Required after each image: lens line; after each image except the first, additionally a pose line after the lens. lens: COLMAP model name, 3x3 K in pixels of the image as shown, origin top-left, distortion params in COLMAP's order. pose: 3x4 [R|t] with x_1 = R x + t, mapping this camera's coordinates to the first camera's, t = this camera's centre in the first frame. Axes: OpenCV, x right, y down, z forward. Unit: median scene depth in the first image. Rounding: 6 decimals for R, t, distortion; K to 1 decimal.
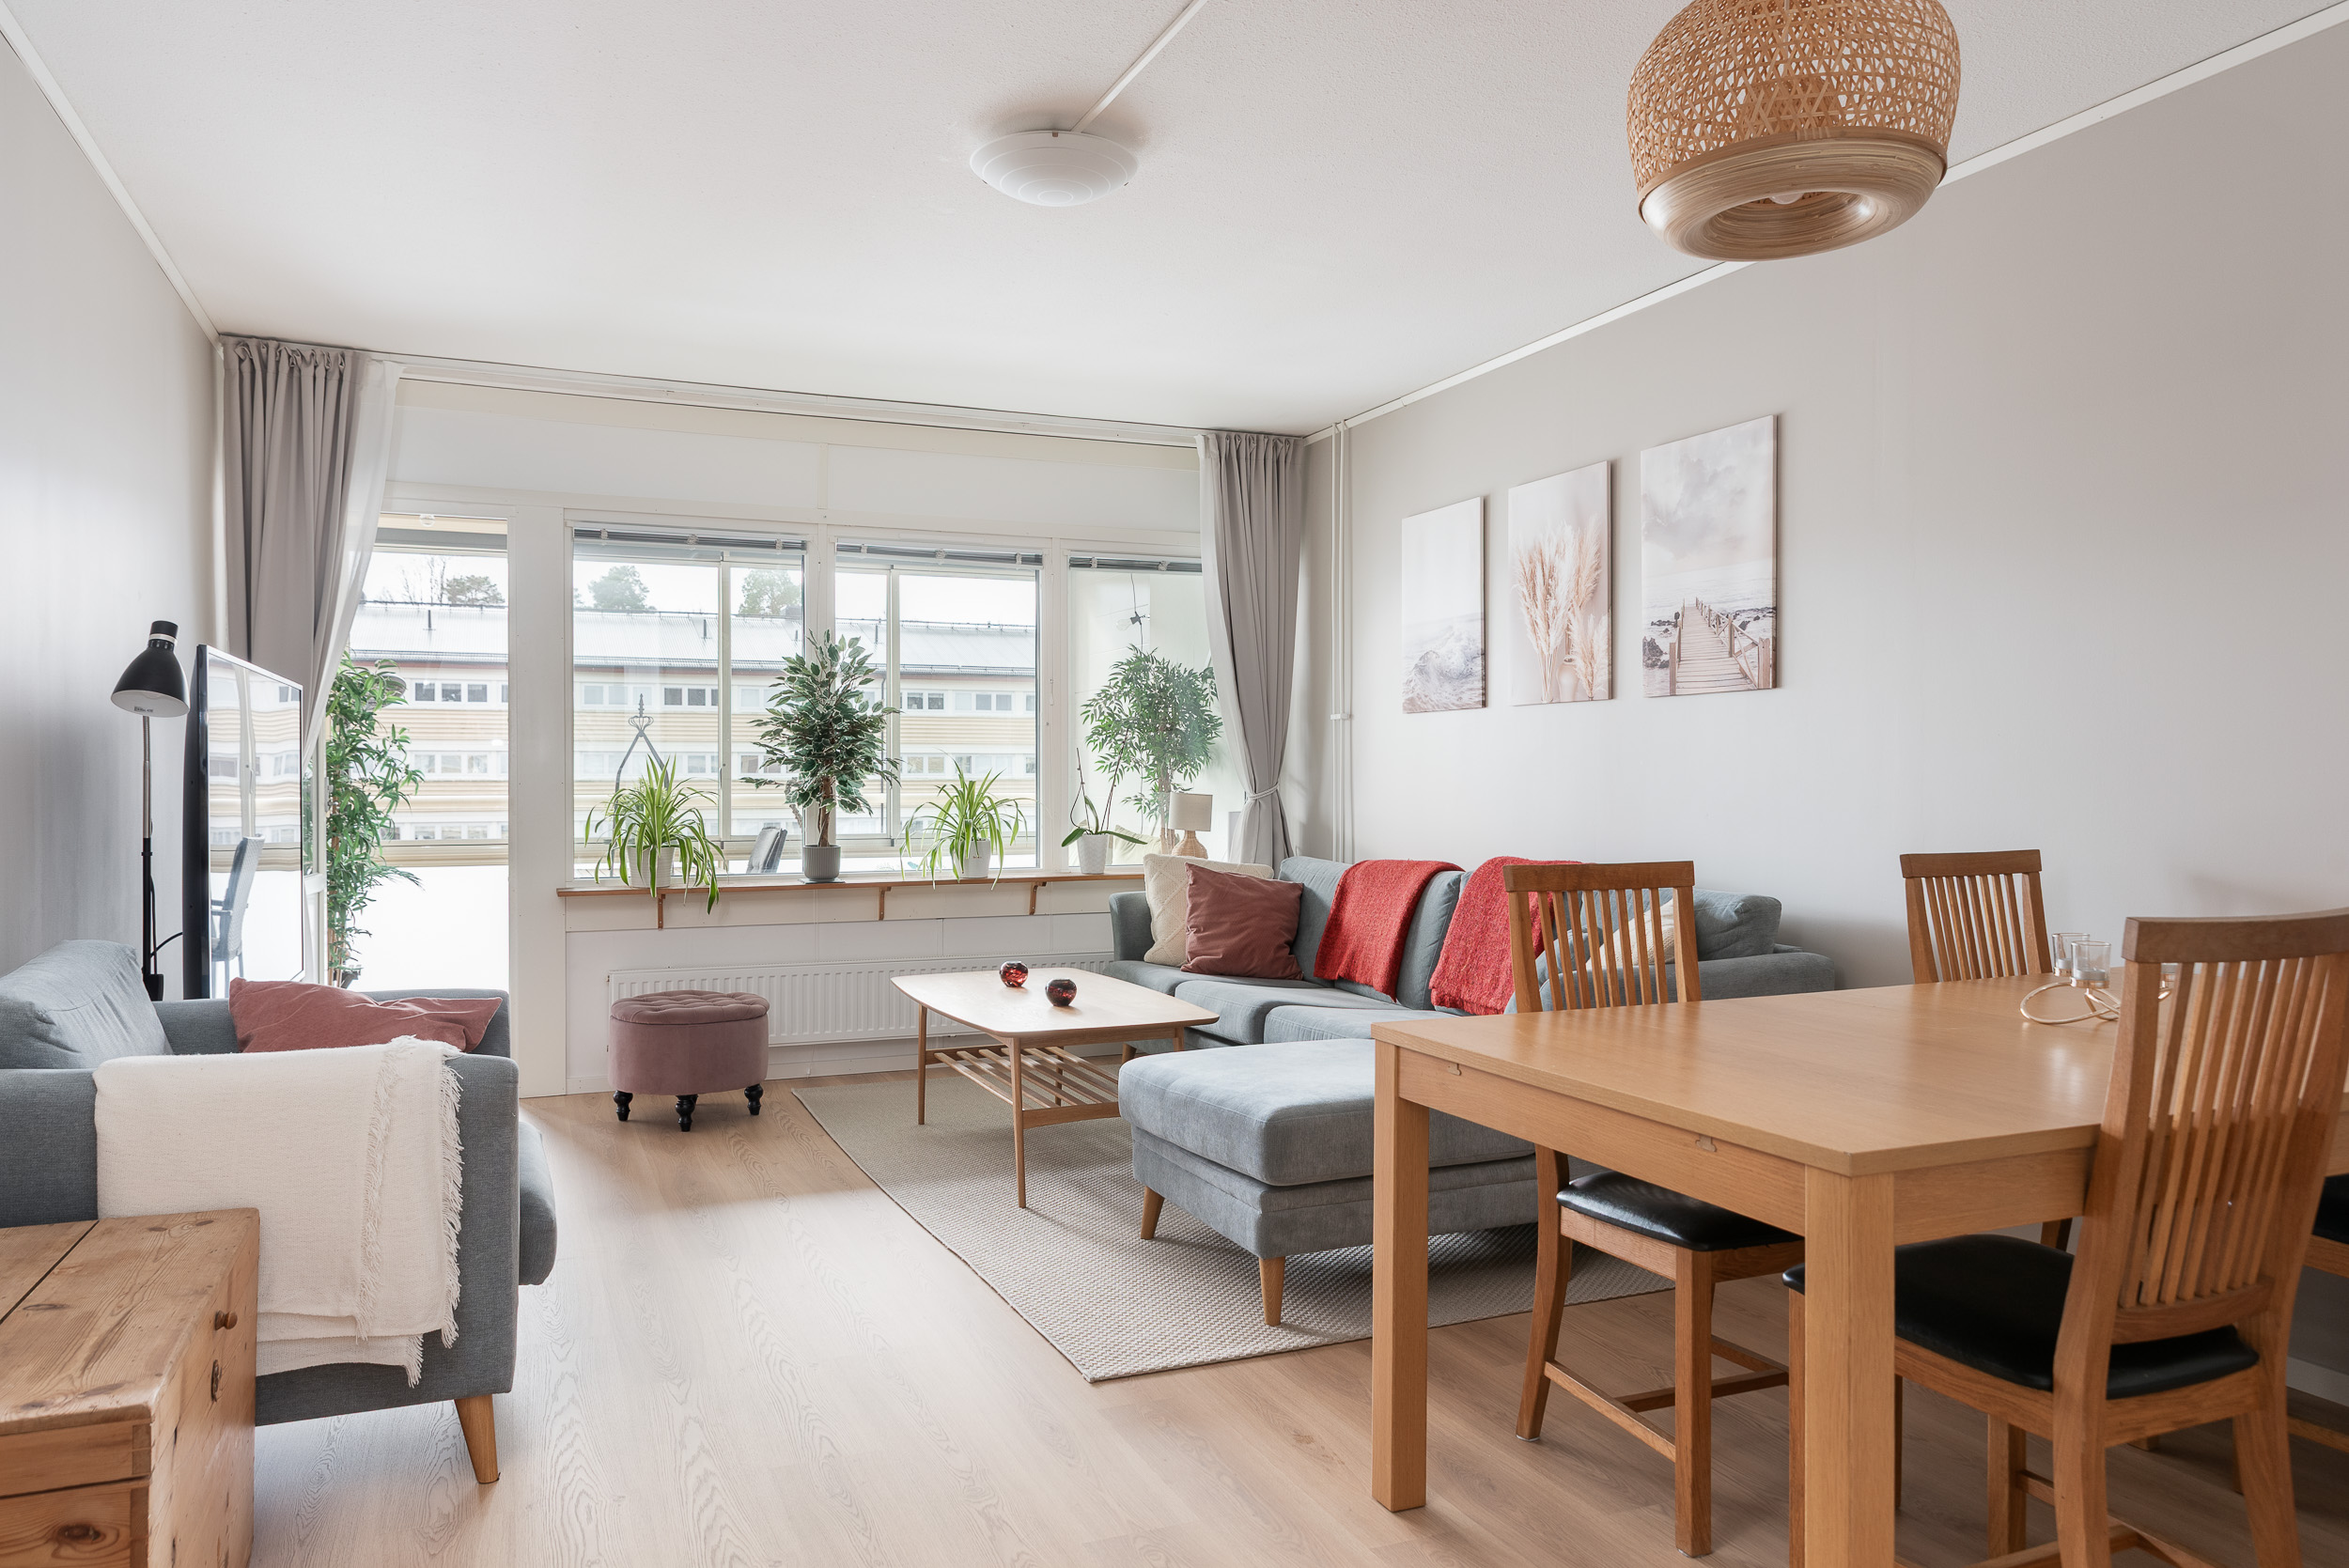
lens RADIAL K [[1607.6, 0, 1138.9], [0, 1607.6, 785.2], [0, 0, 1]] dist [0.000291, -0.003892]
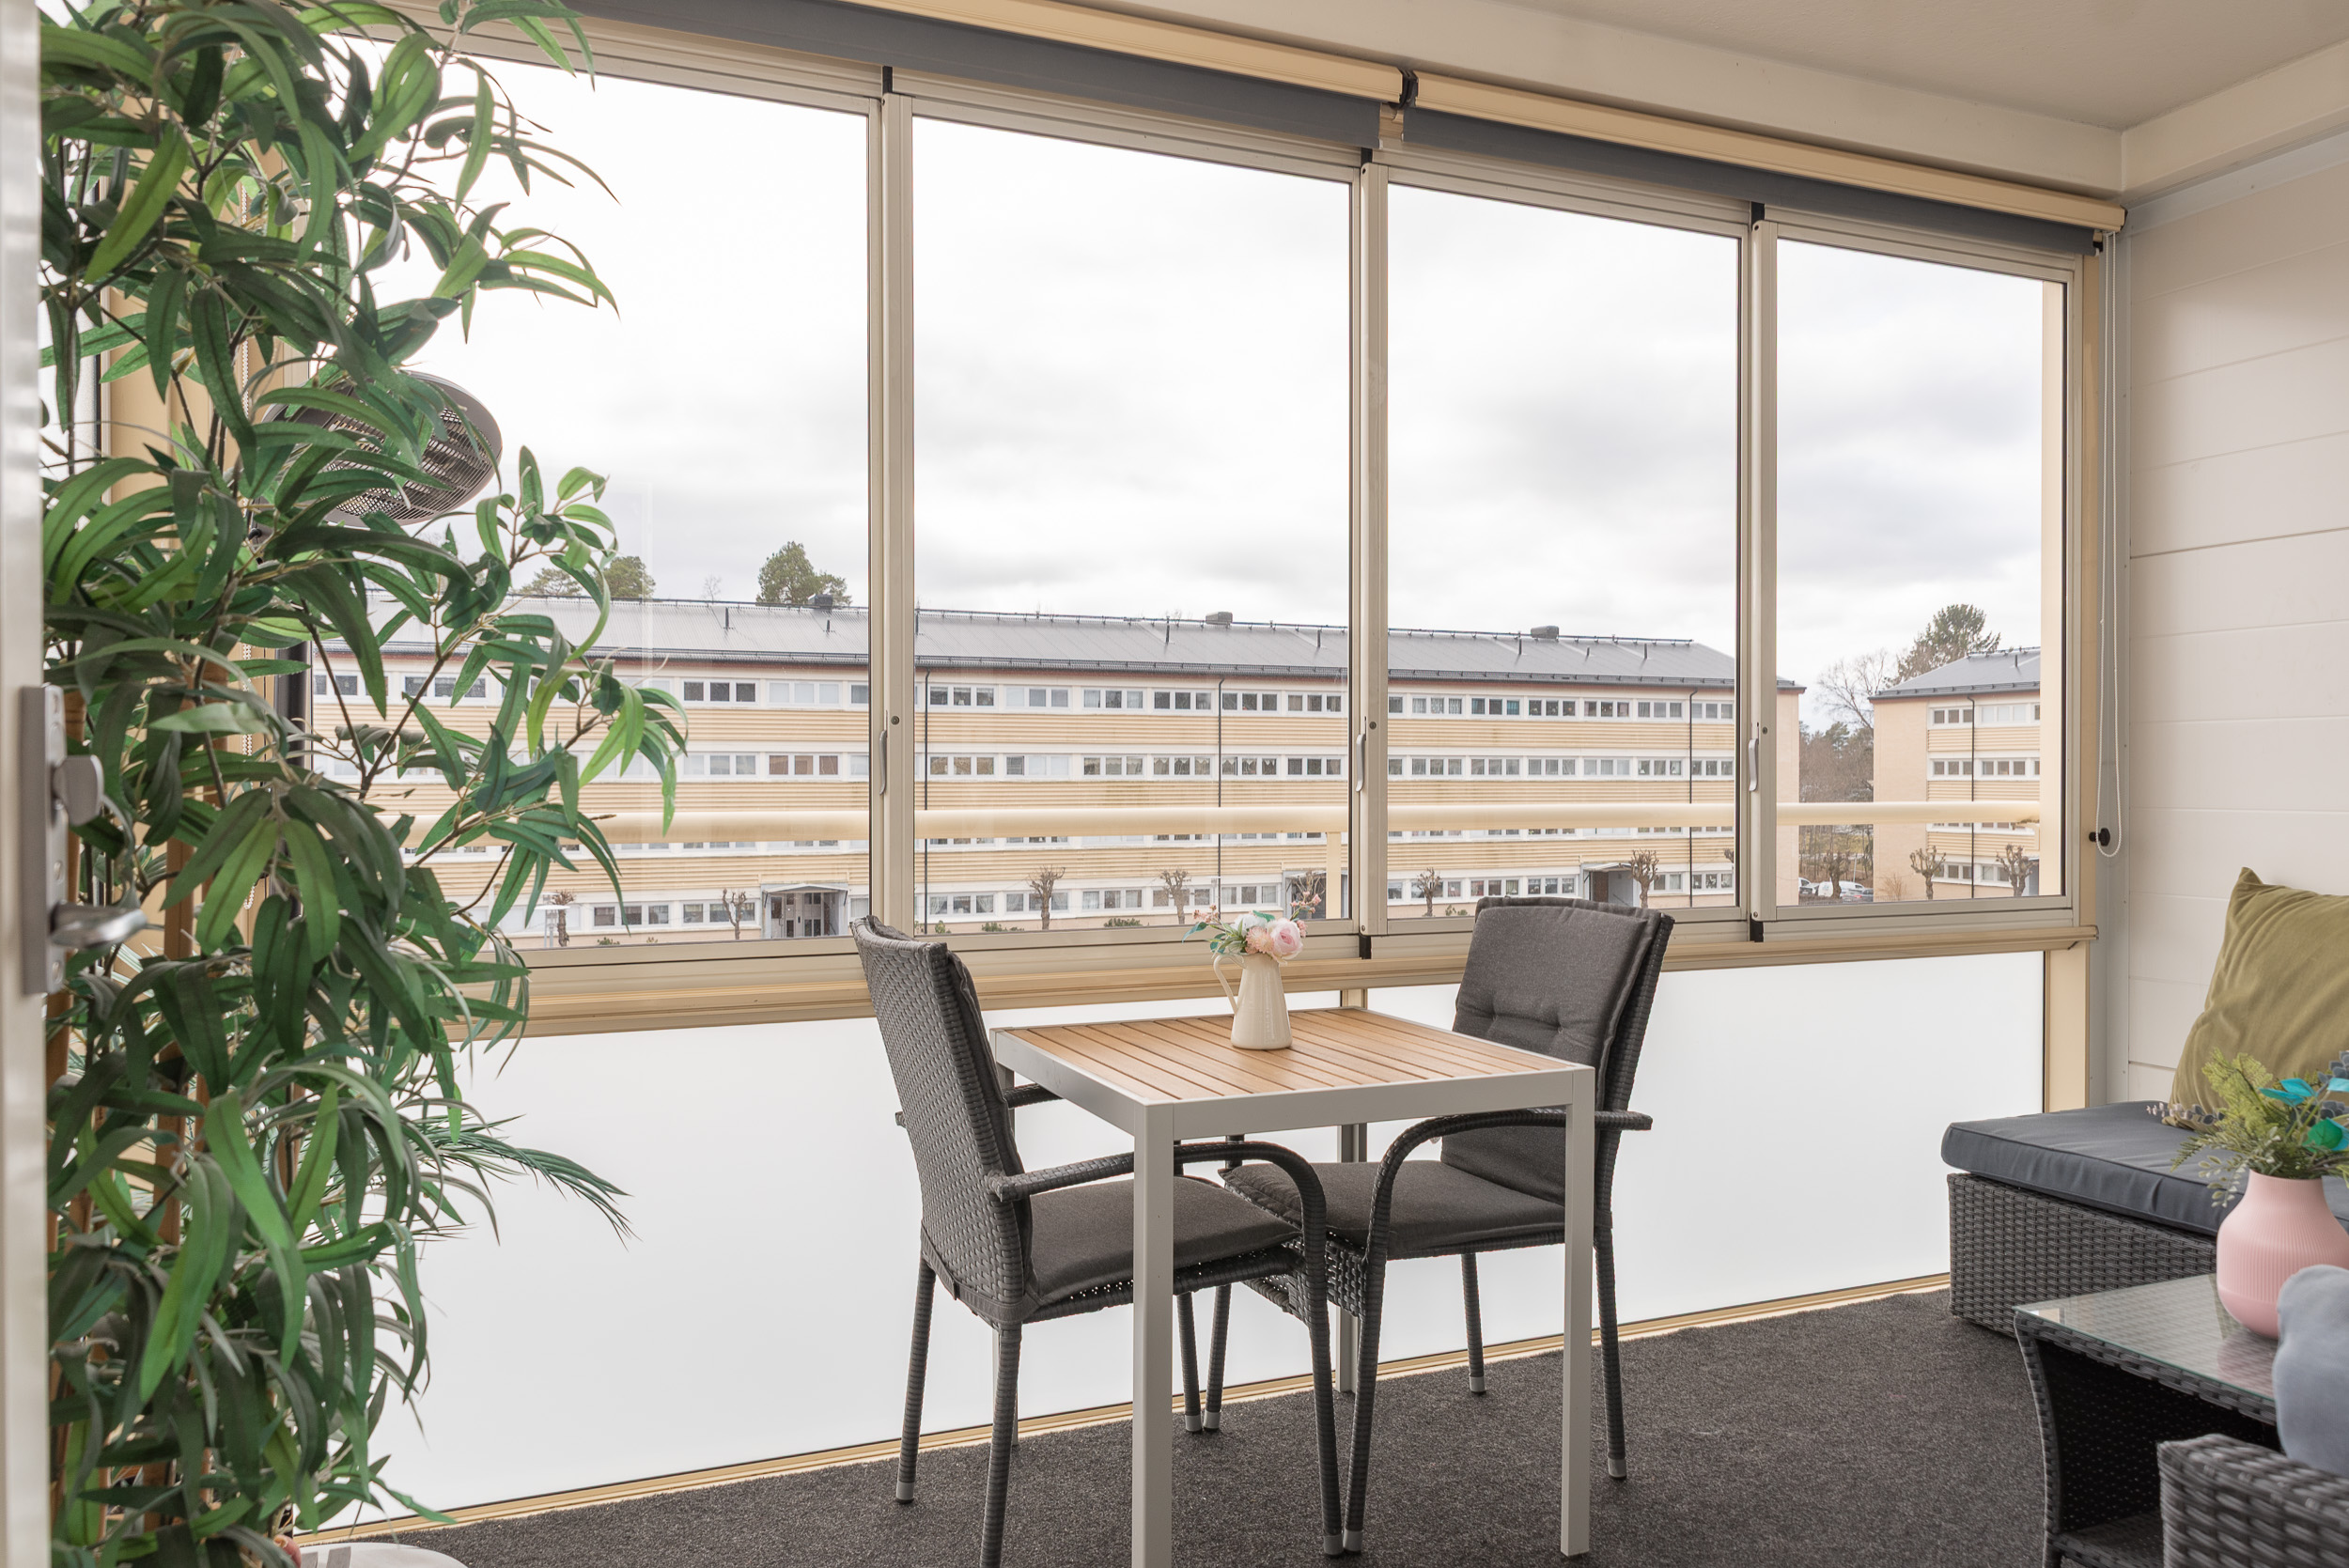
lens RADIAL K [[1670.0, 0, 1233.6], [0, 1670.0, 799.9], [0, 0, 1]] dist [0.010153, -0.001188]
pose [[0.999307, 0.000578, 0.037206, -0.327484], [-0.000806, 0.999981, 0.006131, 0.009428], [-0.037201, -0.006156, 0.999289, 0.695665]]
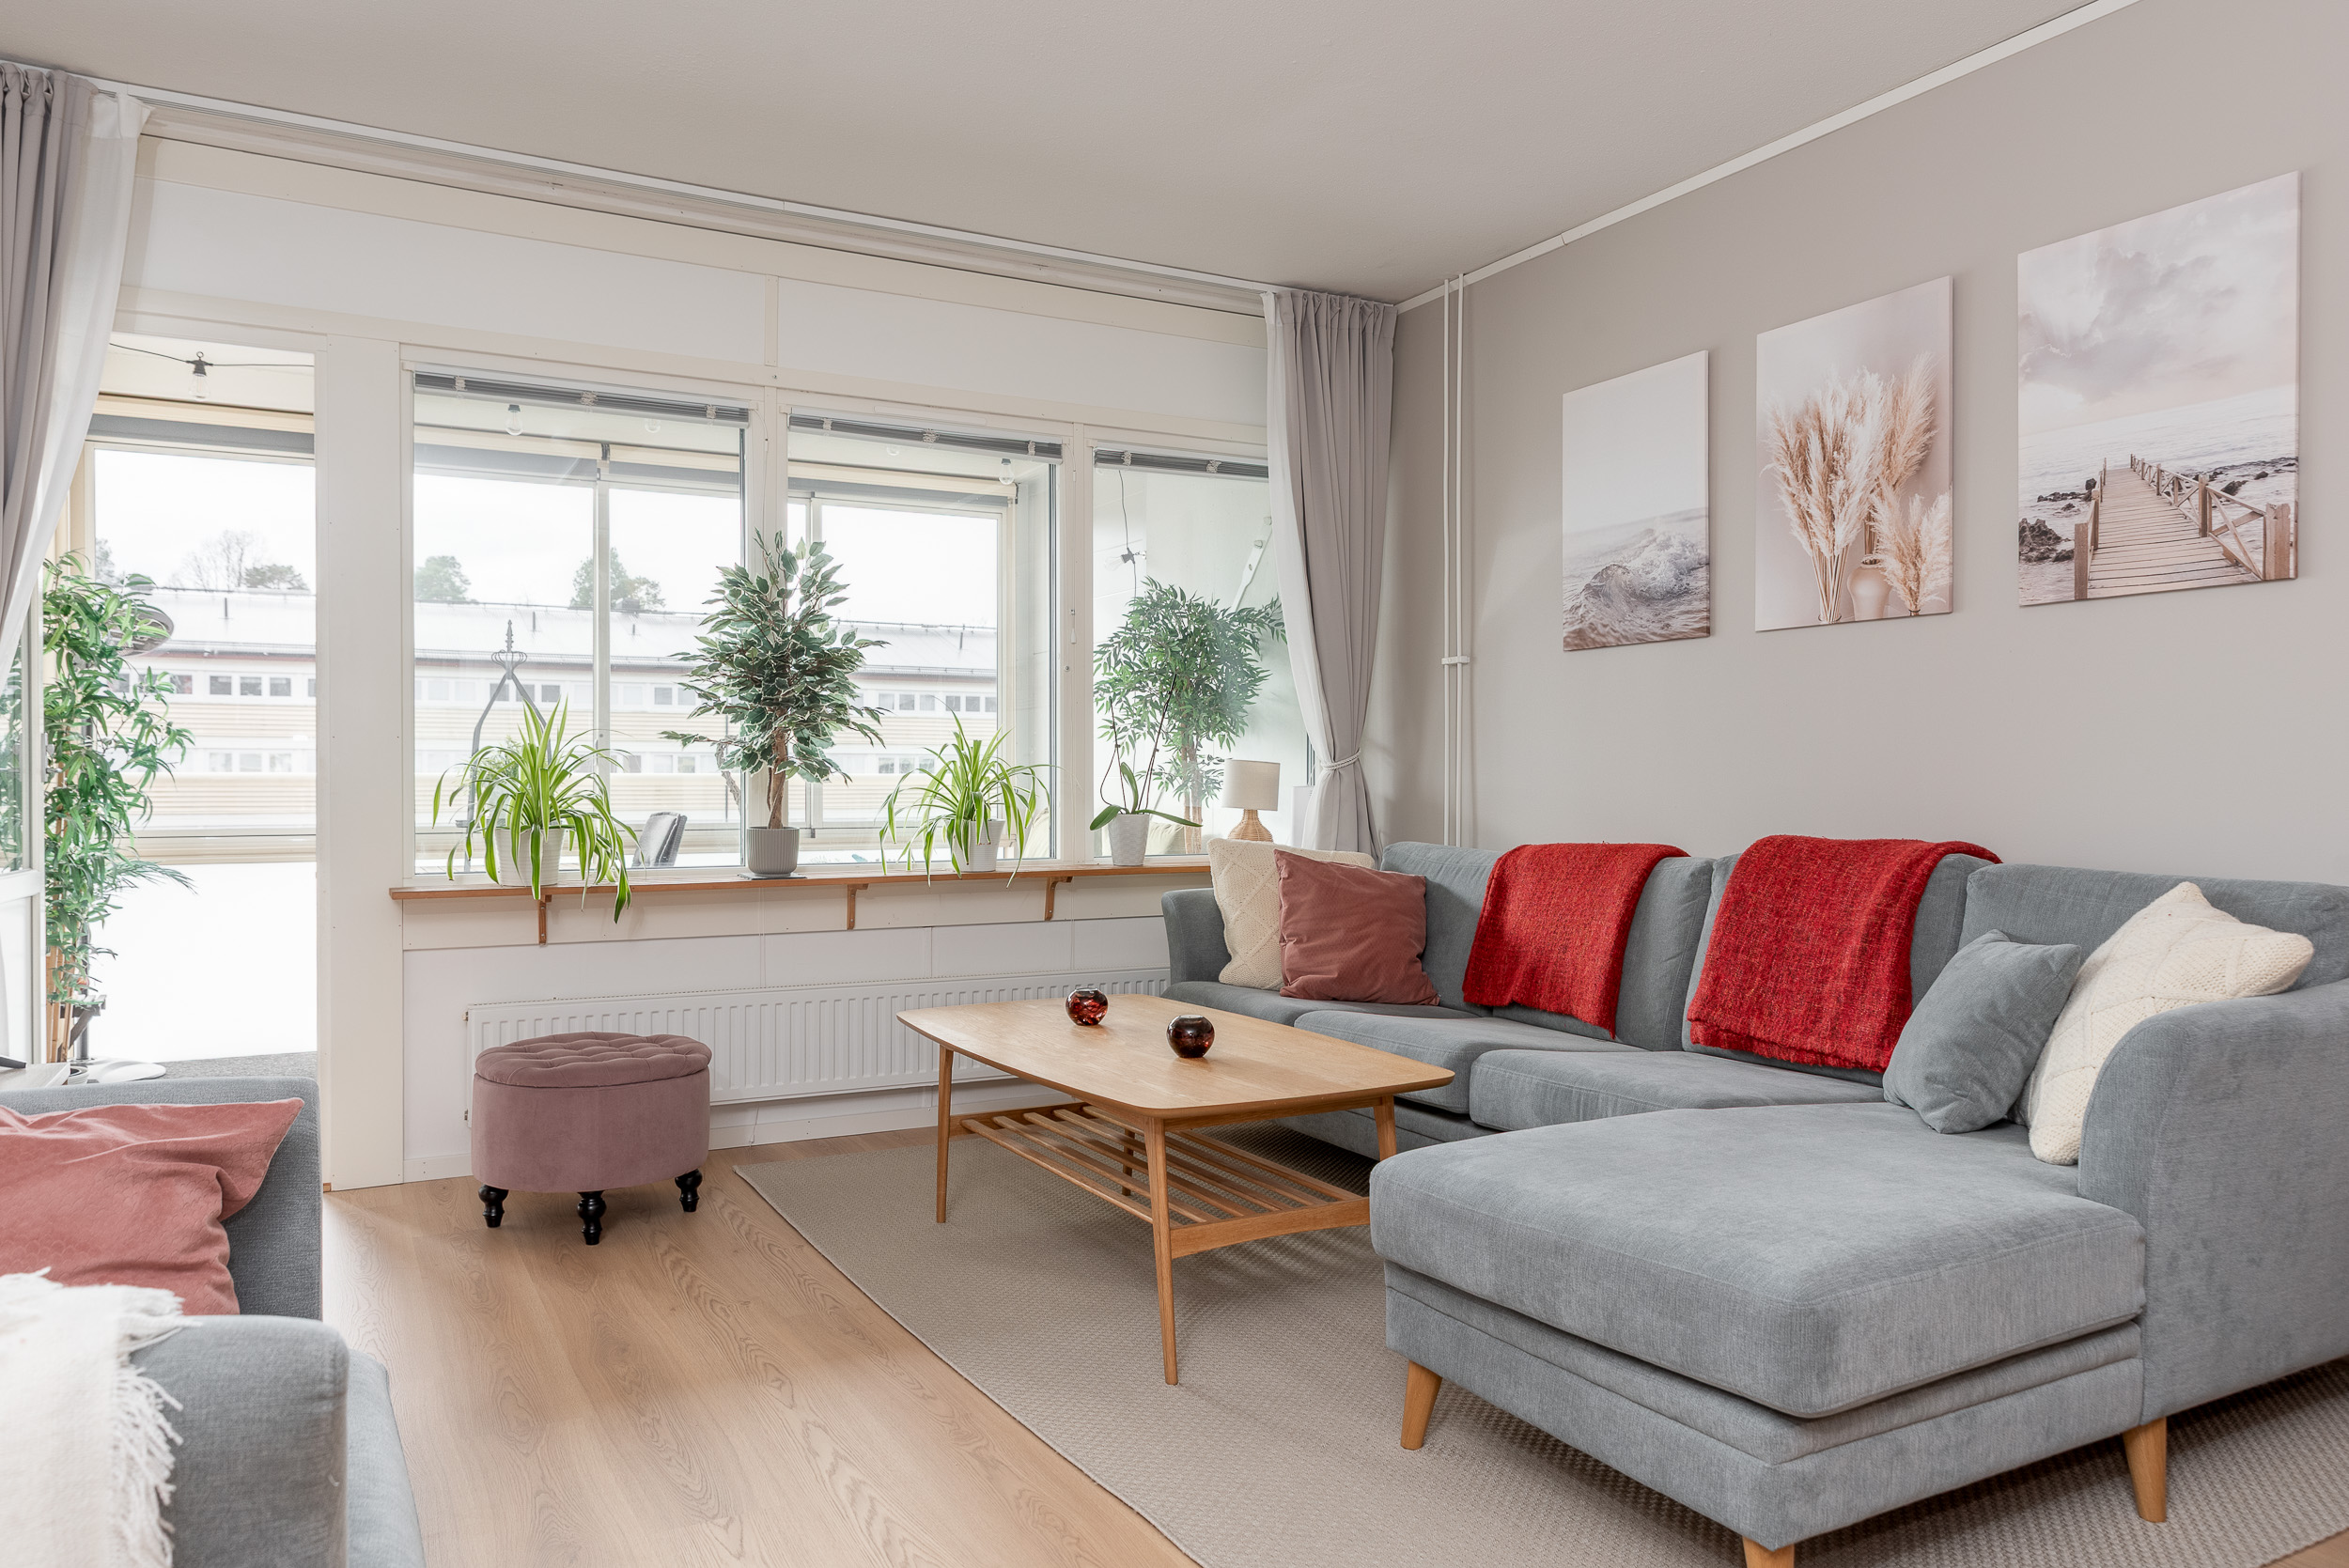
lens RADIAL K [[1607.6, 0, 1172.6], [0, 1607.6, 798.1], [0, 0, 1]] dist [0.000291, -0.003892]
pose [[0.993269, 0.001304, 0.115825, -0.105373], [-0.001956, 0.999983, 0.005508, 0.020538], [-0.115816, -0.005697, 0.993254, 0.268339]]
